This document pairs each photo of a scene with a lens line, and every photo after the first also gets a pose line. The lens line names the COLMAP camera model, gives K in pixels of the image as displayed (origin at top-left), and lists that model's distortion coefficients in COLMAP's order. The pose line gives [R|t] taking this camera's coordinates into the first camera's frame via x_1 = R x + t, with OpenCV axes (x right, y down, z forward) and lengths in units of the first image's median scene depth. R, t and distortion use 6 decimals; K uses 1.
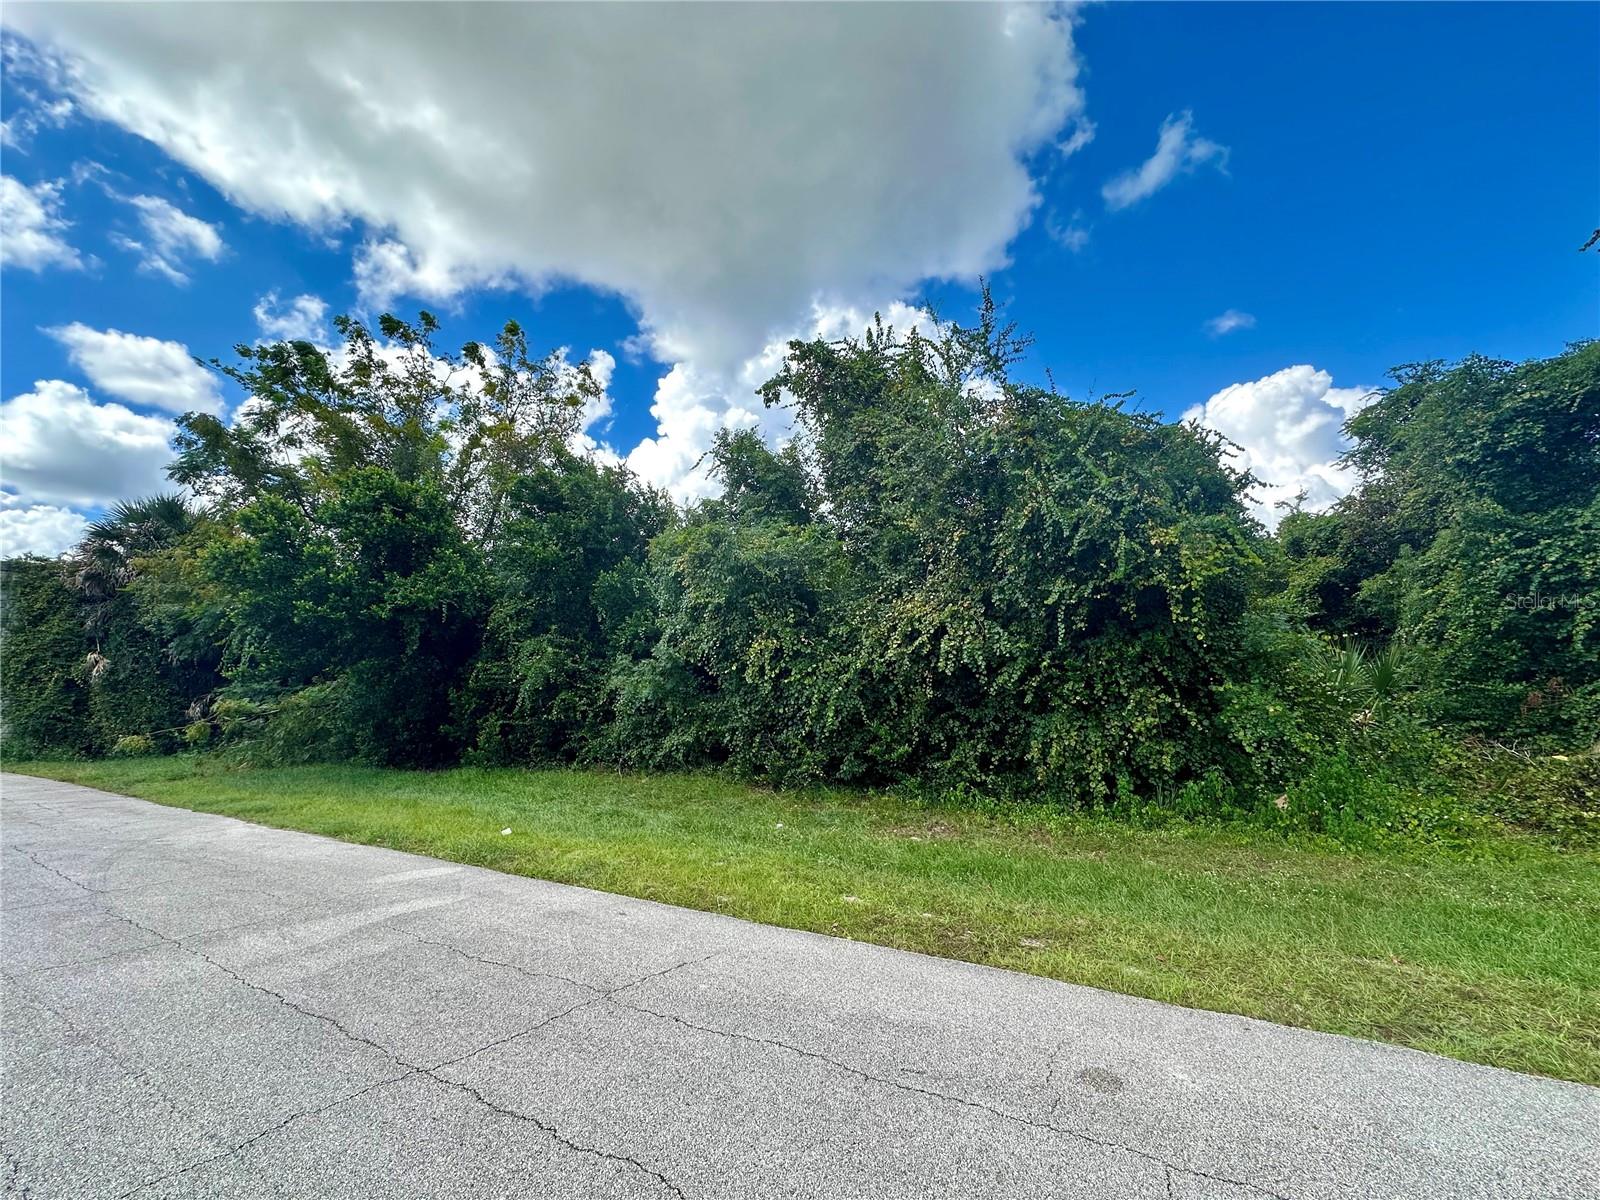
lens RADIAL K [[639.4, 0, 792.3], [0, 639.4, 600.0], [0, 0, 1]] dist [-0.002507, -0.000373]
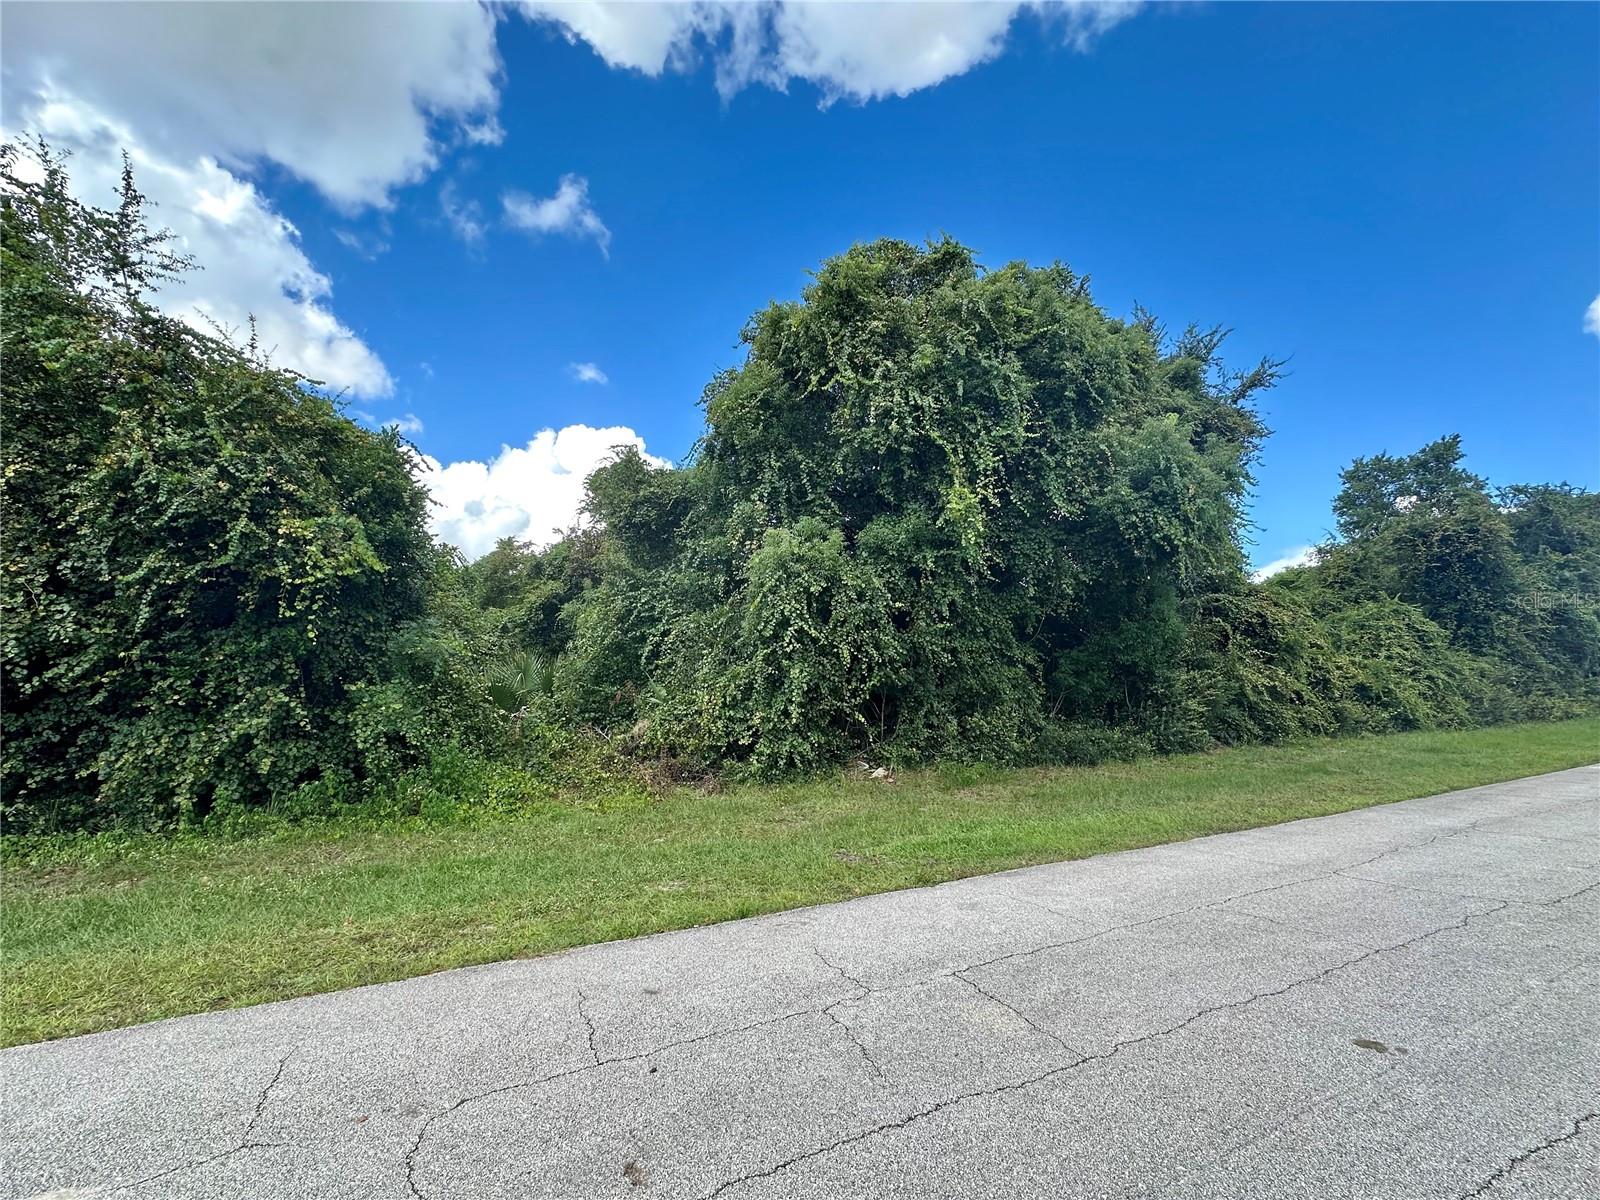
lens RADIAL K [[639.4, 0, 792.3], [0, 639.4, 600.0], [0, 0, 1]] dist [-0.002507, -0.000373]
pose [[0.559295, 0.118984, 0.820385, 0.167972], [-0.116777, 0.991086, -0.064129, -0.012974], [-0.820702, -0.059935, 0.568204, -0.118907]]
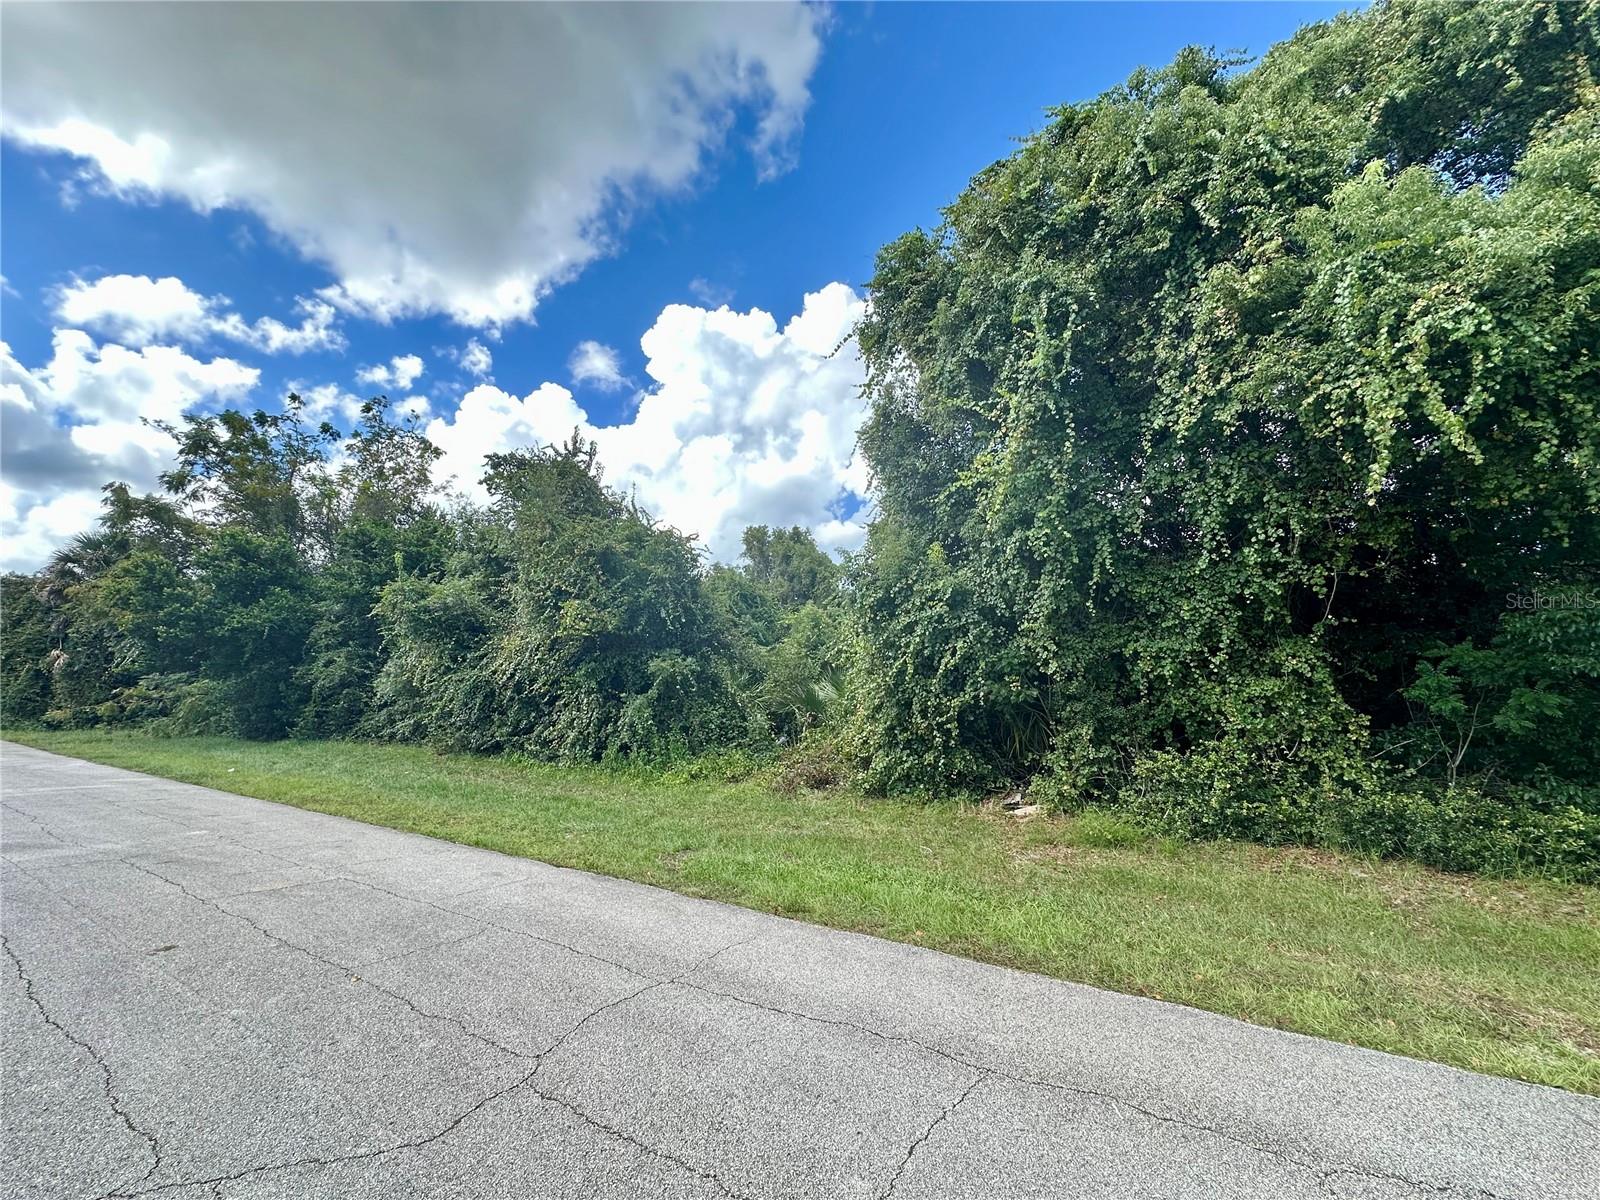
lens RADIAL K [[639.4, 0, 792.3], [0, 639.4, 600.0], [0, 0, 1]] dist [-0.002507, -0.000373]
pose [[0.999653, 0.018188, -0.019041, 0.941188], [-0.018057, 0.999812, 0.007027, -0.119633], [0.019165, -0.006681, 0.999794, -0.602146]]
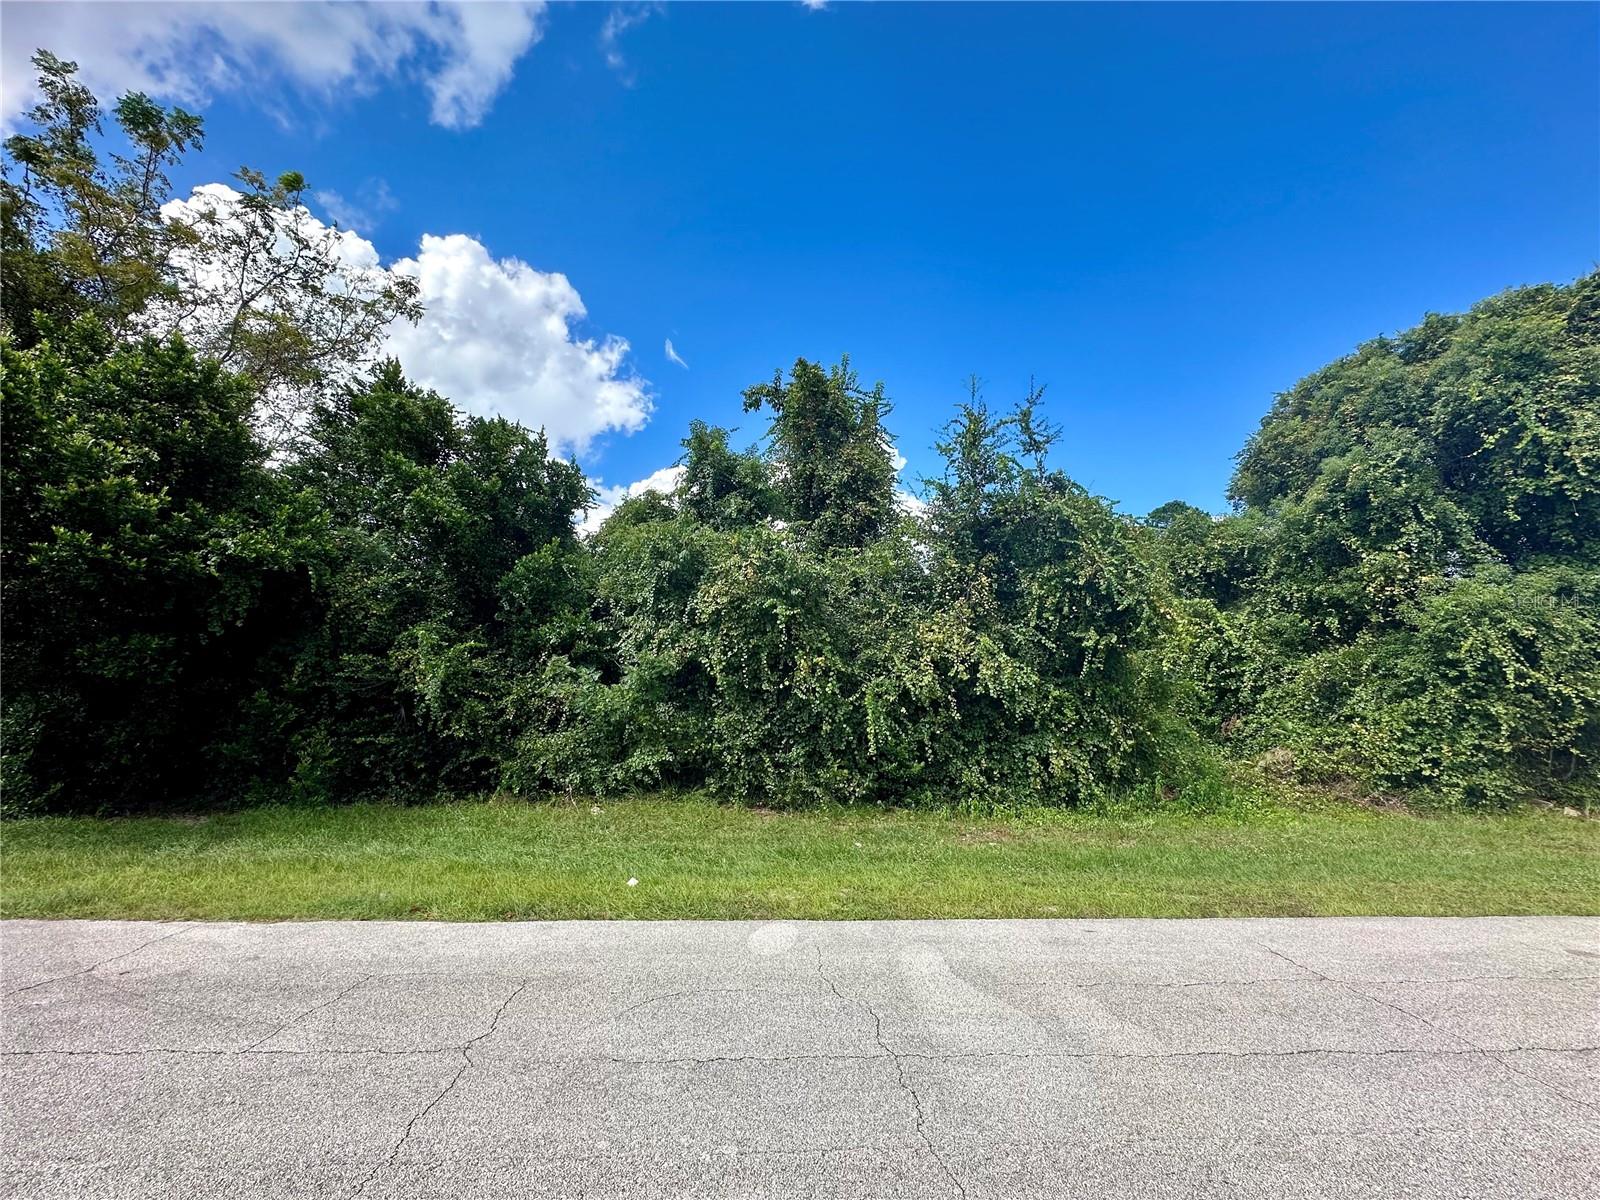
lens RADIAL K [[630.7, 0, 800.0], [0, 630.7, 600.0], [0, 0, 1]] dist [0.000957, 0.000112]
pose [[0.833174, 0.117055, 0.540480, -0.660747], [-0.105678, 0.993032, -0.052158, 0.033247], [-0.542819, -0.013660, 0.839739, 0.219179]]
